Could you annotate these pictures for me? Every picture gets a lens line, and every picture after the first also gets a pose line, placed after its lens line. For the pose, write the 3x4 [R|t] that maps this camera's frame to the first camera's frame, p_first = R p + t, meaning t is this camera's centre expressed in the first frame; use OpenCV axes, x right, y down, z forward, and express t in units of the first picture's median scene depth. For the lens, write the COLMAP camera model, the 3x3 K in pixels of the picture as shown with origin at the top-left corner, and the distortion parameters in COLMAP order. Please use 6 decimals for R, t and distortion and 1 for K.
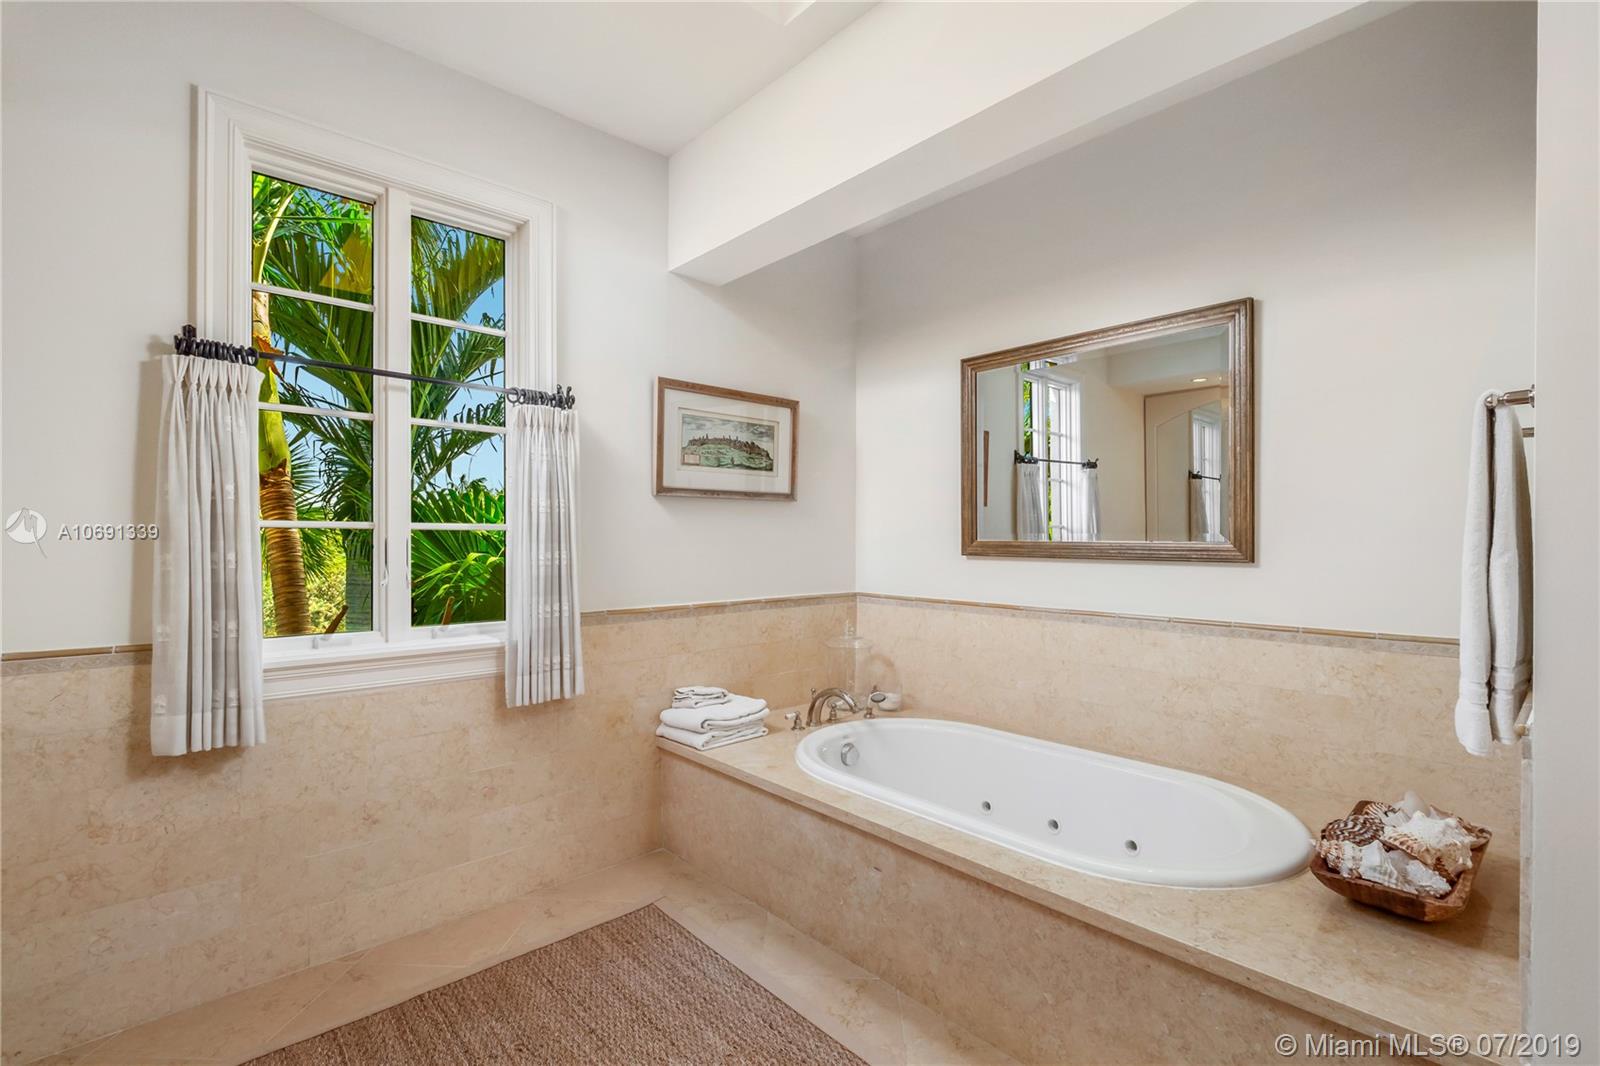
lens RADIAL K [[702.4, 0, 798.2], [0, 702.4, 541.2], [0, 0, 1]] dist [0.003332, -0.012271]
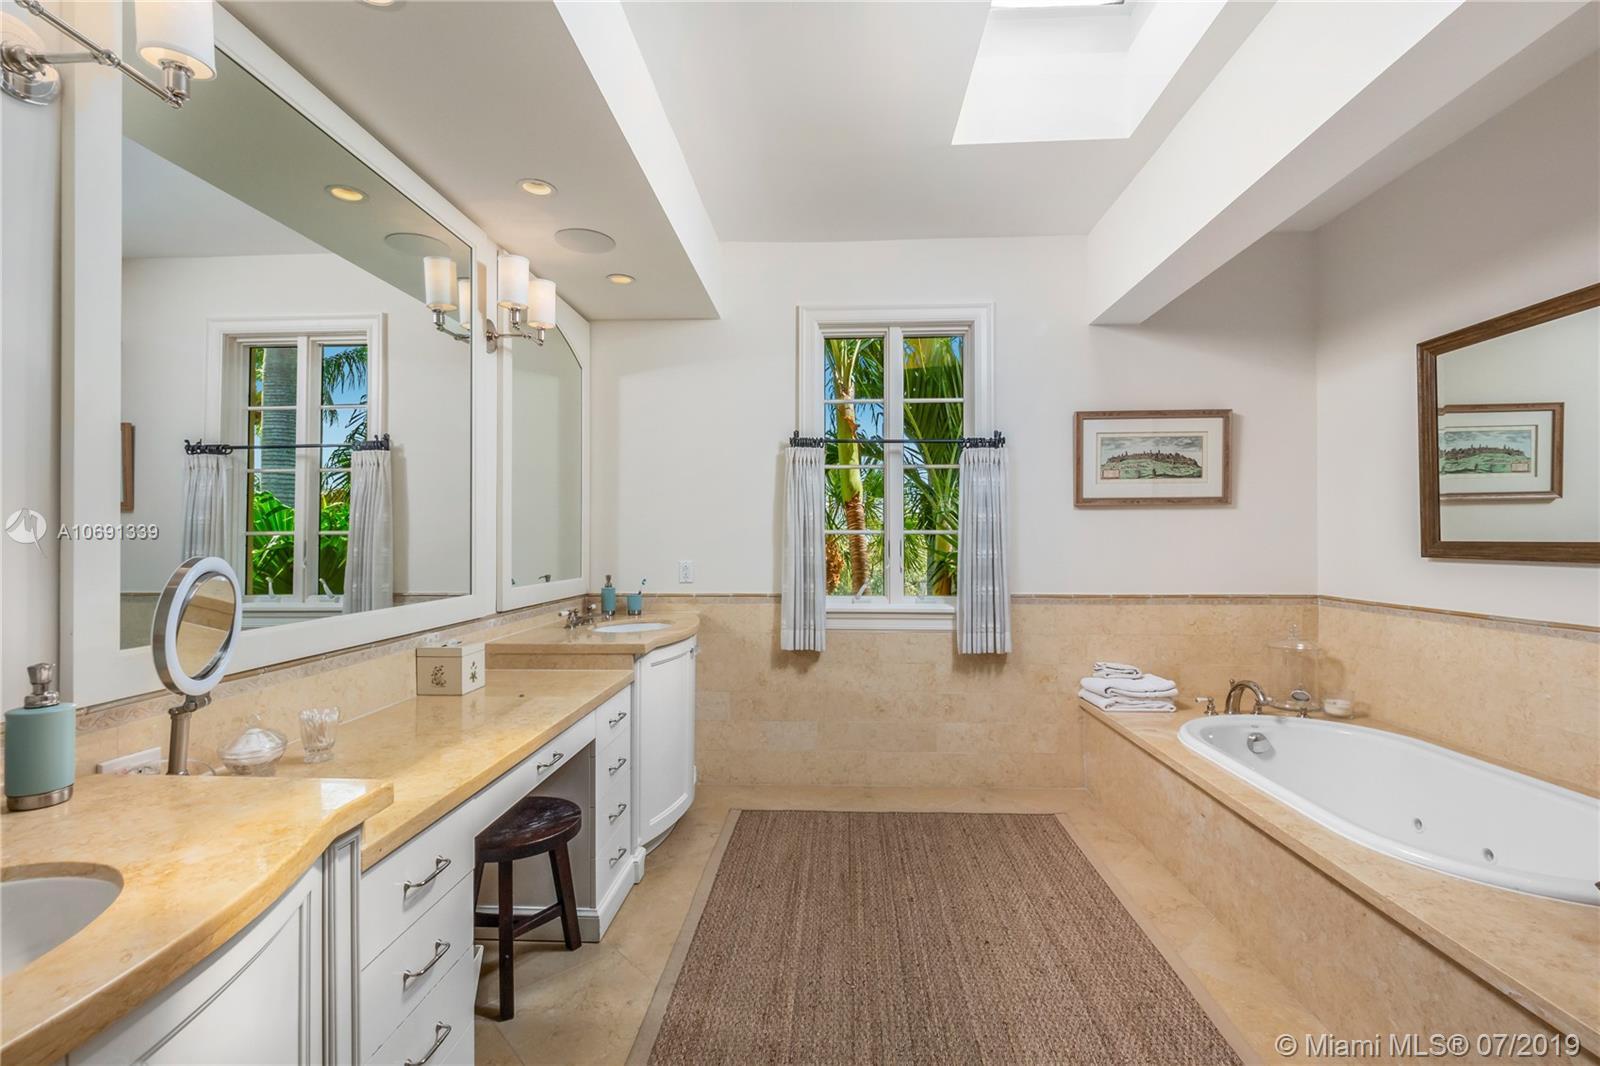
lens RADIAL K [[702.4, 0, 798.2], [0, 702.4, 541.2], [0, 0, 1]] dist [0.003332, -0.012271]
pose [[0.695635, -0.002733, -0.718390, 0.394813], [0.000479, 0.999994, -0.003341, 0.002925], [0.718395, 0.001980, 0.695633, -0.261530]]
